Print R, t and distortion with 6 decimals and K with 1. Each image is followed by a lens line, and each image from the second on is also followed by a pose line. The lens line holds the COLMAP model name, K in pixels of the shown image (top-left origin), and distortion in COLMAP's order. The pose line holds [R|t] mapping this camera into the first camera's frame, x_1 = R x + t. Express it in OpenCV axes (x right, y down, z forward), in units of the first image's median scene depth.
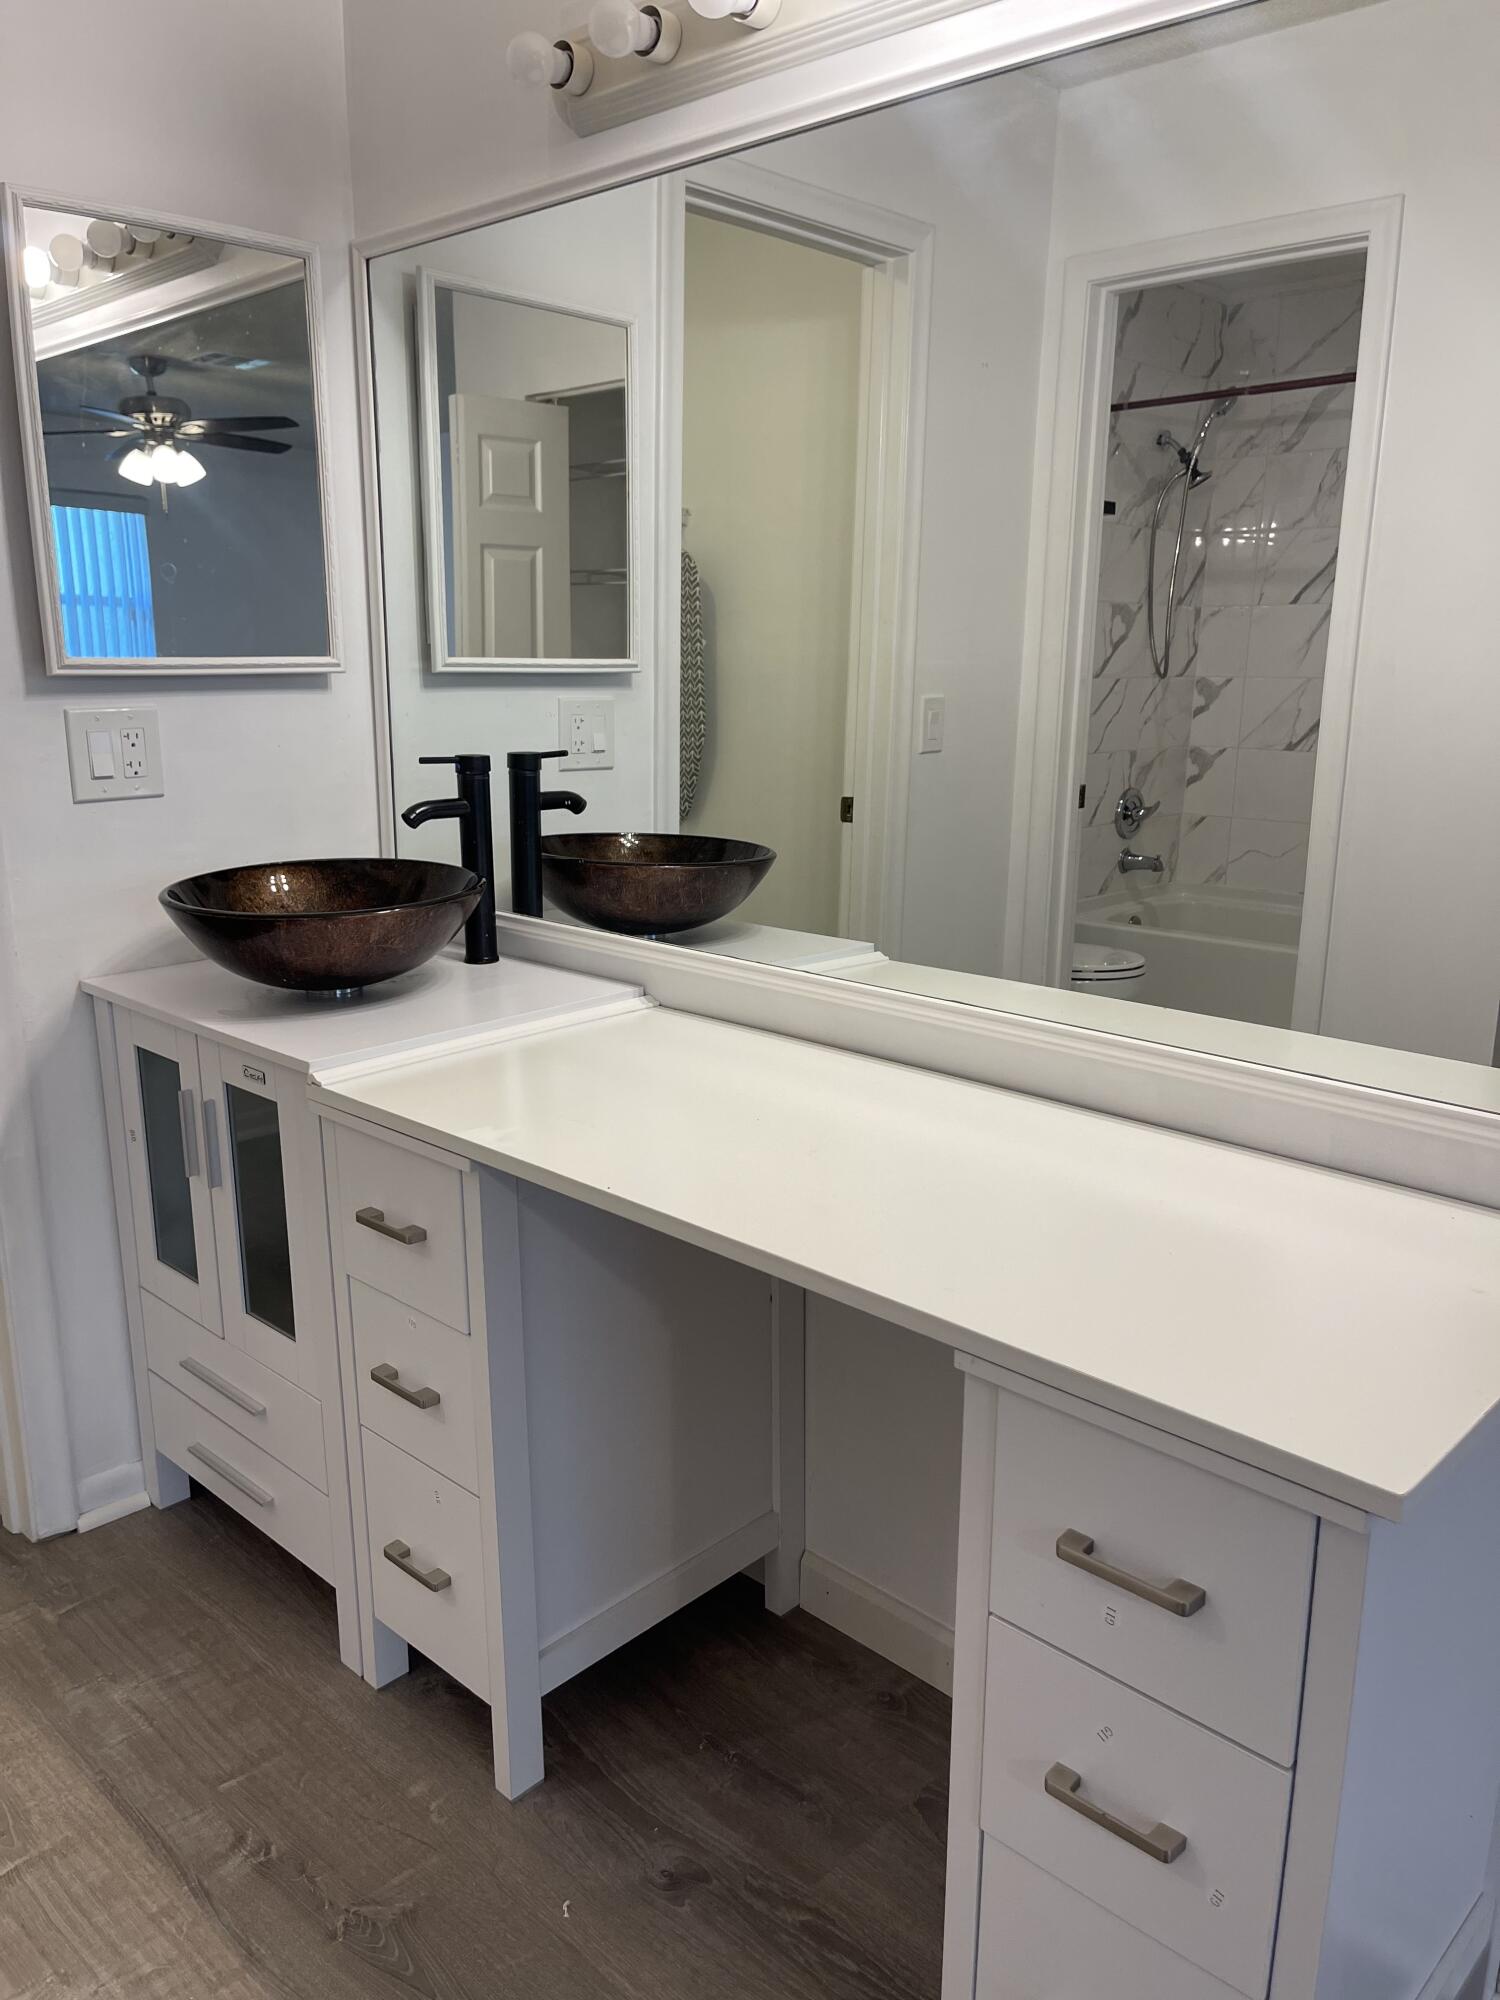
lens RADIAL K [[1547.9, 0, 741.0], [0, 1547.9, 986.1], [0, 0, 1]] dist [0.041488, 0.000065]
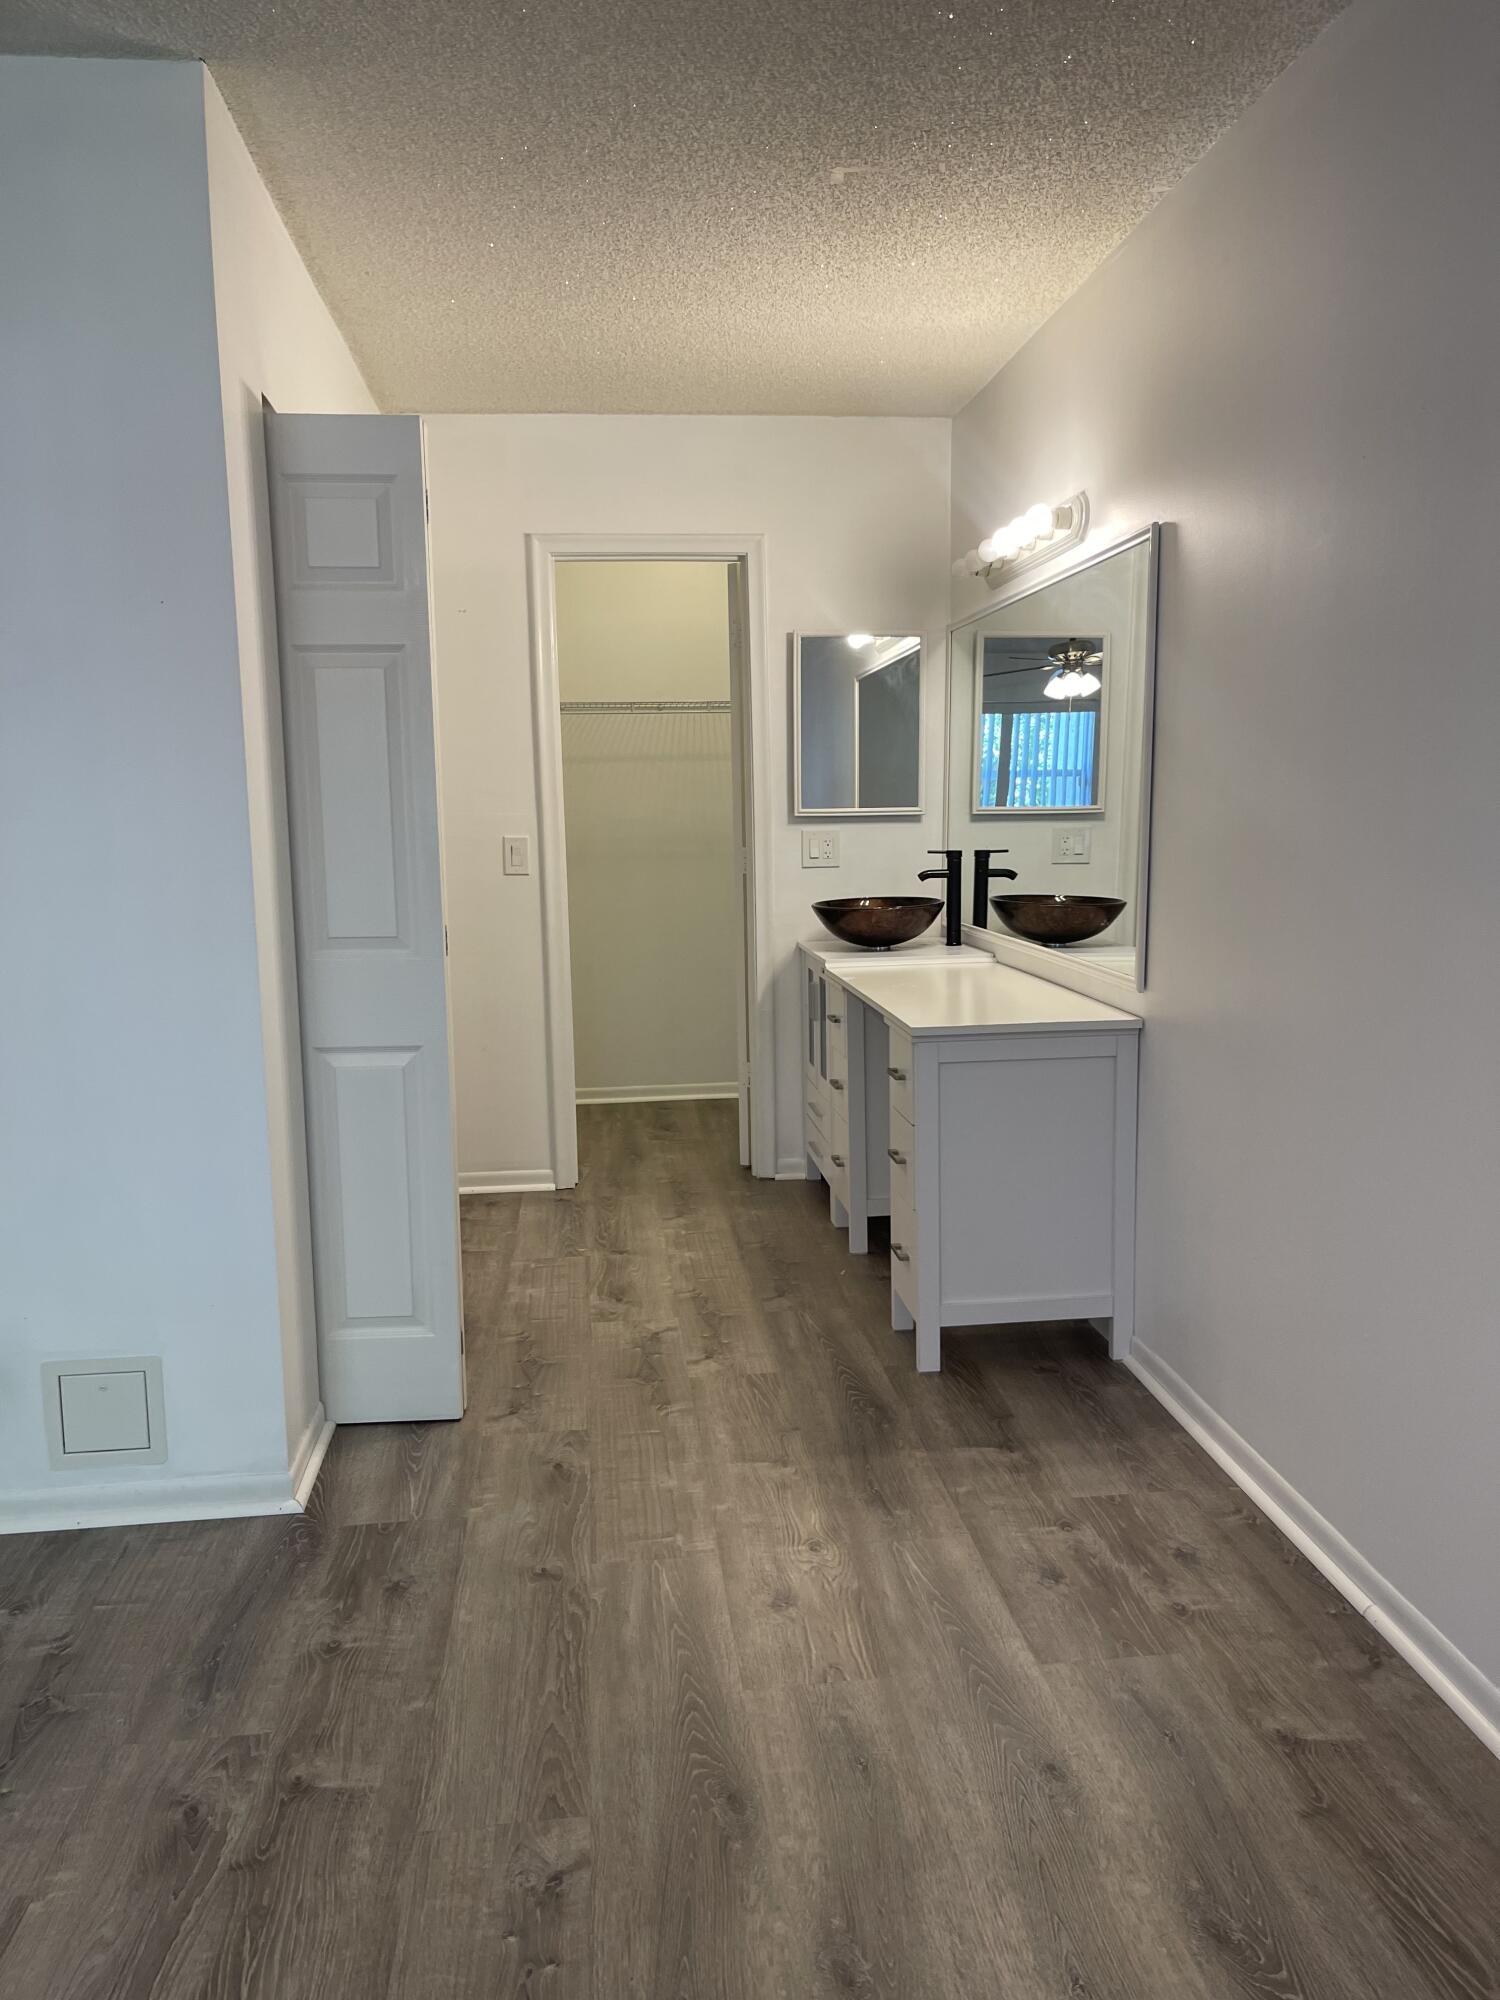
lens RADIAL K [[1547.9, 0, 741.0], [0, 1547.9, 986.1], [0, 0, 1]] dist [0.041488, 0.000065]
pose [[0.759100, 0.063498, -0.647870, 0.992174], [-0.126235, 0.990698, -0.050809, 0.183303], [0.638617, 0.120353, 0.760055, -0.801074]]
